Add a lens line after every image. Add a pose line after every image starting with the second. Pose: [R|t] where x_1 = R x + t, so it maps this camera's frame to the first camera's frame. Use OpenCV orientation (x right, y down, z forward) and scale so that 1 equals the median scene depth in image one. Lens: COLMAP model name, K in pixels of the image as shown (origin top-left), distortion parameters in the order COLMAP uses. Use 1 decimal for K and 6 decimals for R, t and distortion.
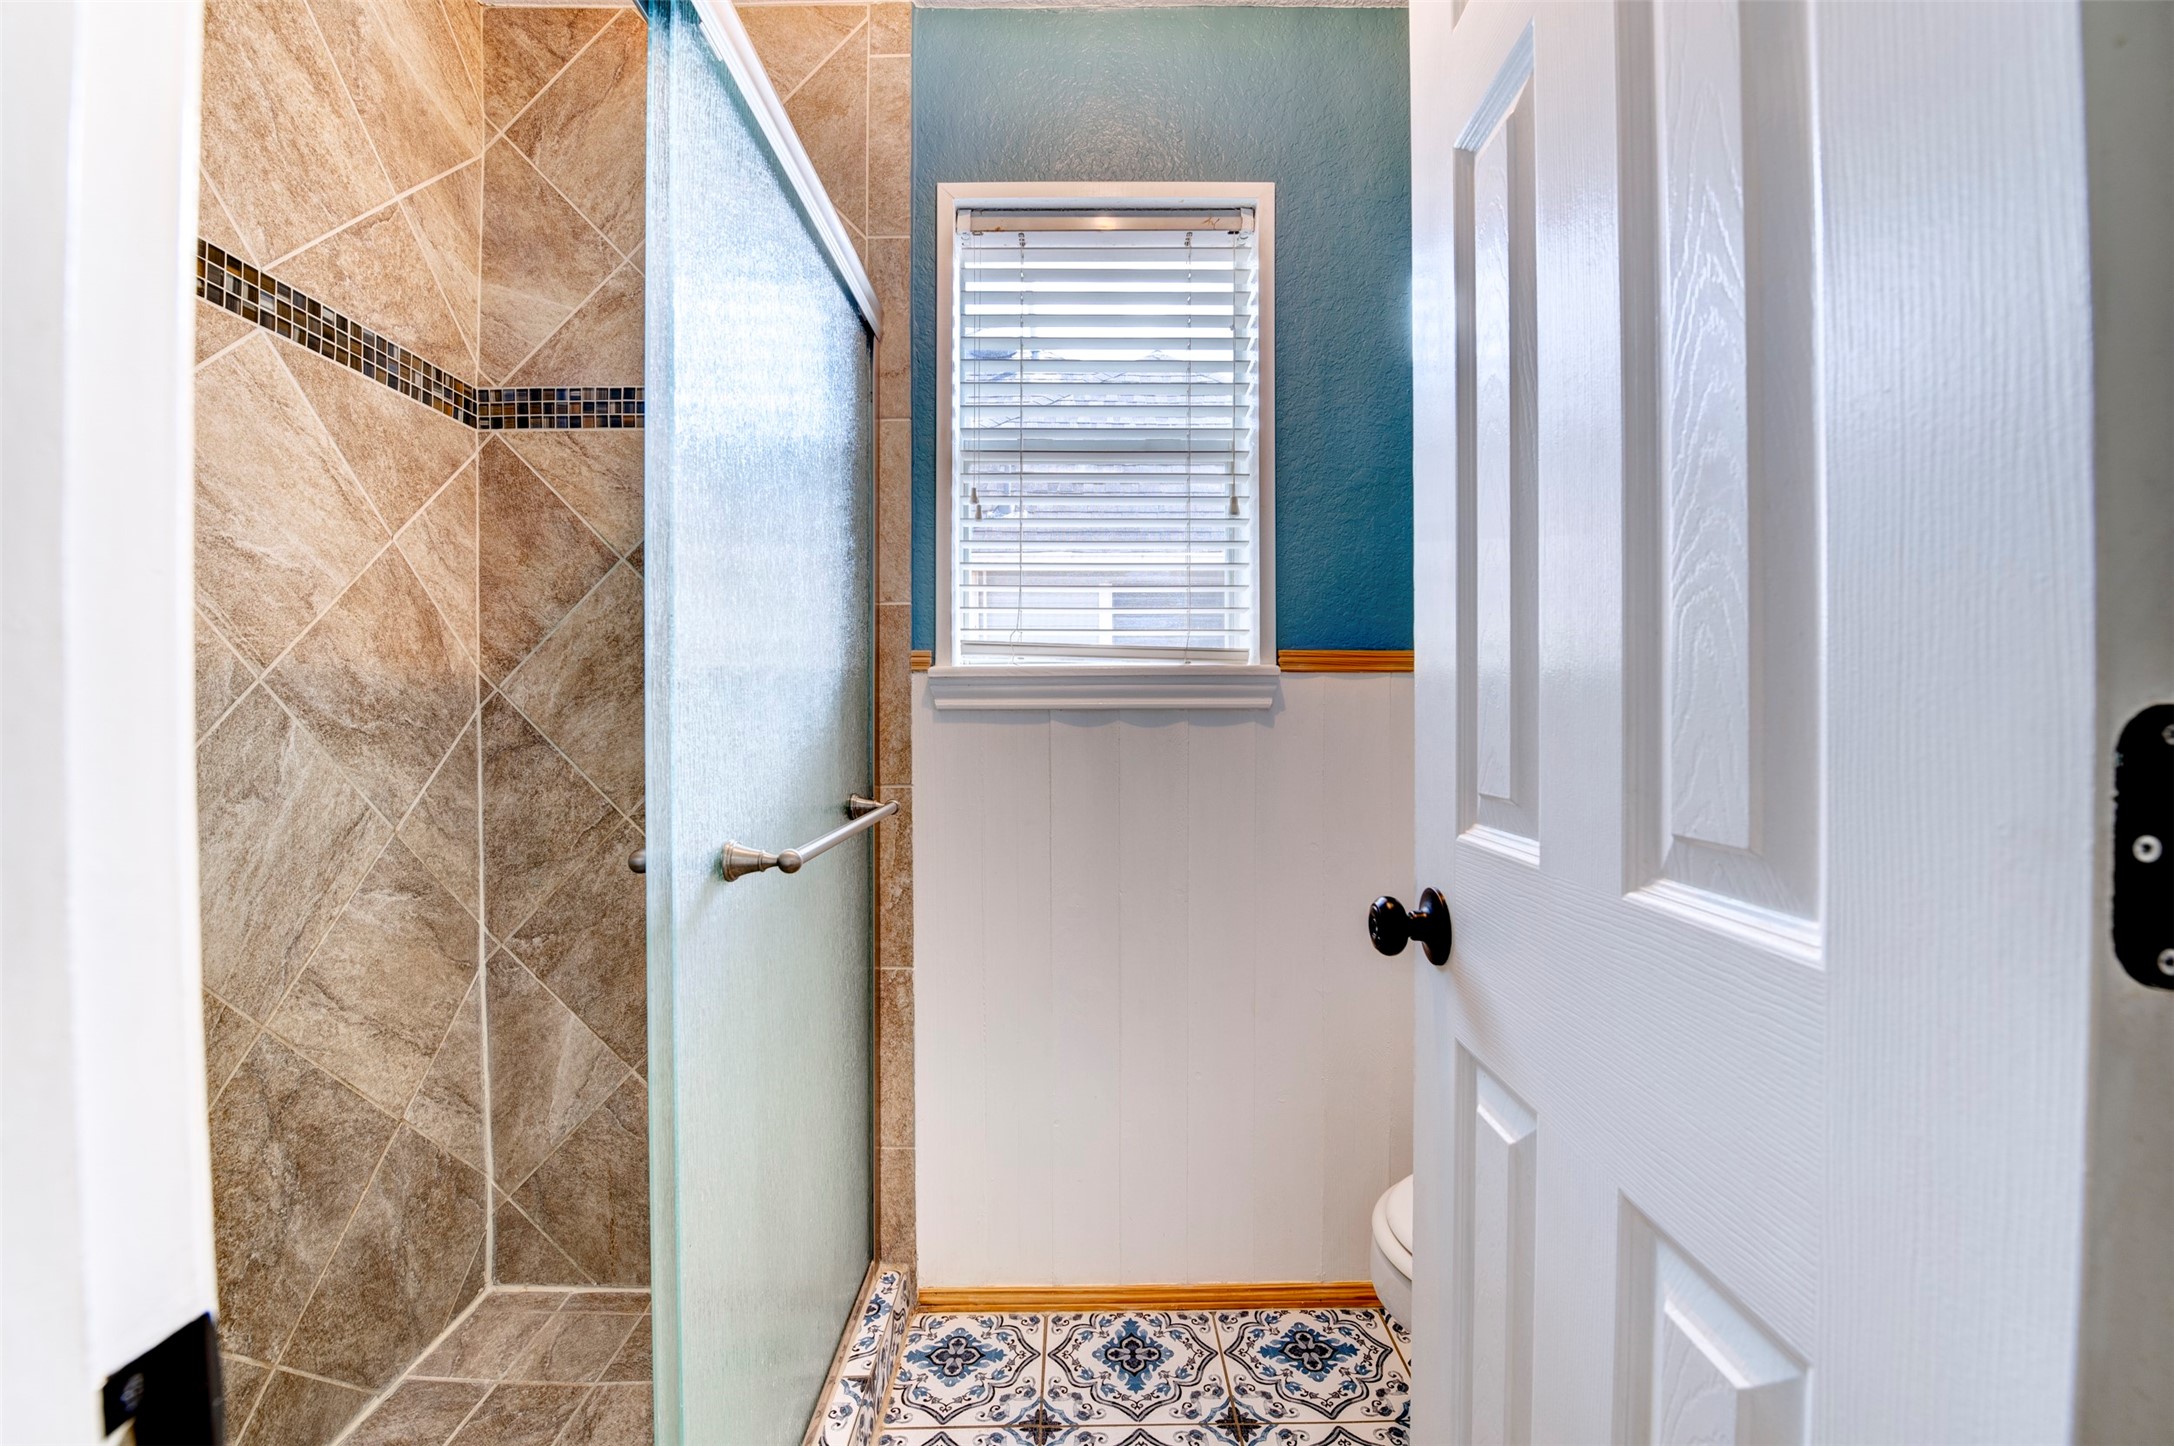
lens RADIAL K [[866.7, 0, 1074.2], [0, 866.7, 716.2], [0, 0, 1]] dist [-0.019824, -0.000498]
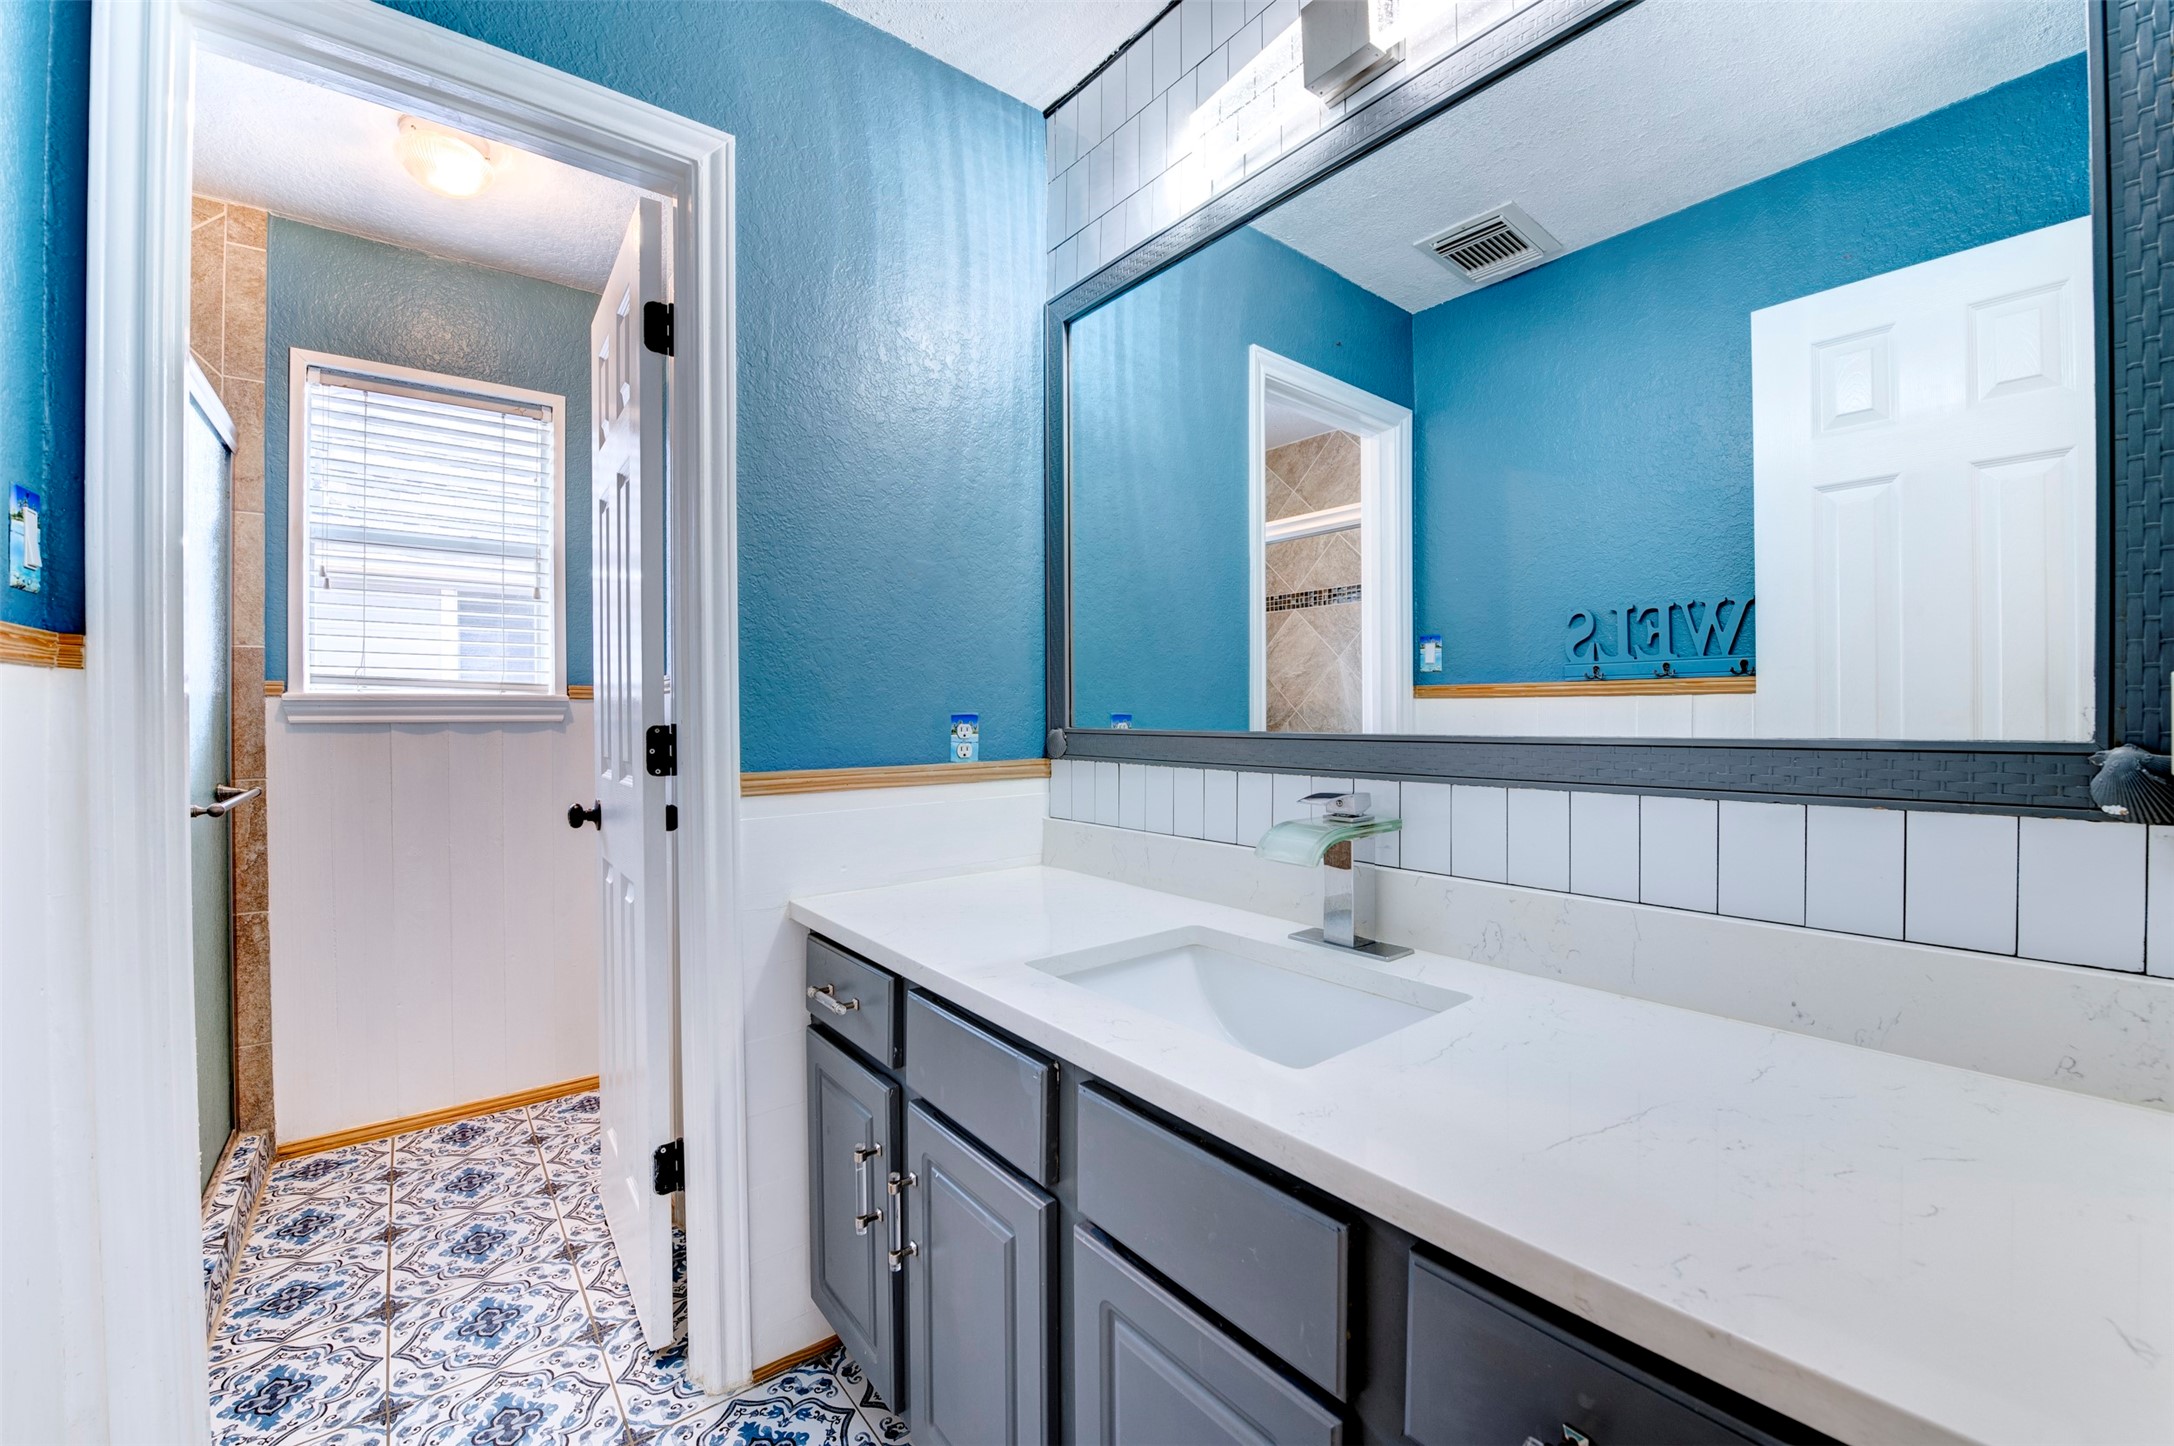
lens RADIAL K [[866.7, 0, 1085.2], [0, 866.7, 723.3], [0, 0, 1]] dist [-0.019824, -0.000498]
pose [[0.785749, -0.004937, 0.618525, 0.000715], [0.005157, 0.999986, 0.001430, -0.003438], [-0.618523, 0.002066, 0.785764, -0.869063]]
